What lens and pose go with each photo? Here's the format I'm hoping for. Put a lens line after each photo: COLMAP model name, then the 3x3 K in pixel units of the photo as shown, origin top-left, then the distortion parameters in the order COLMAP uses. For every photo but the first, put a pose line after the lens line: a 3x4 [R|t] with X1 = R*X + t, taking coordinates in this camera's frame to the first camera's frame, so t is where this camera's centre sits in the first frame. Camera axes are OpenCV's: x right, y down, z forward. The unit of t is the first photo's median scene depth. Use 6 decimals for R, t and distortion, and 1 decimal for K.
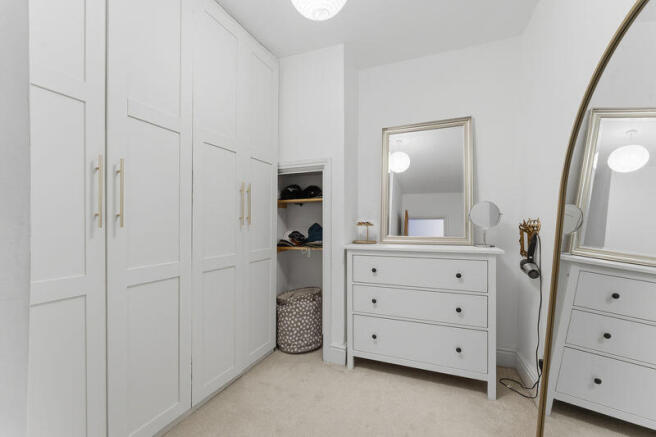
lens RADIAL K [[272.0, 0, 329.8], [0, 272.0, 228.5], [0, 0, 1]] dist [-0.001737, -0.000127]
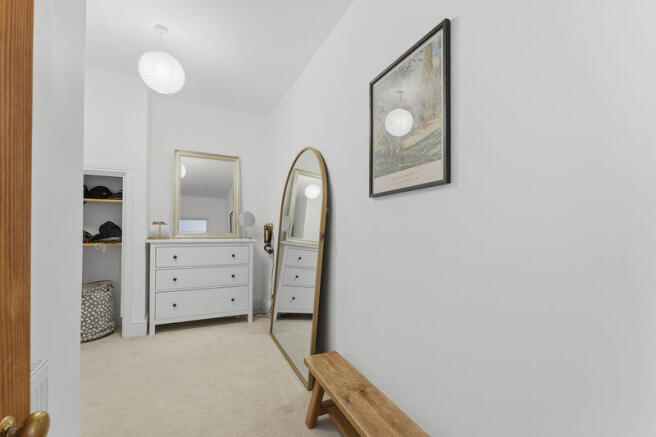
lens RADIAL K [[272.0, 0, 329.8], [0, 272.0, 228.5], [0, 0, 1]] dist [-0.001737, -0.000127]
pose [[0.659768, 0.010654, 0.751394, -0.350502], [-0.009081, 0.999940, -0.006205, 0.009191], [-0.751414, -0.002730, 0.659825, -0.491531]]
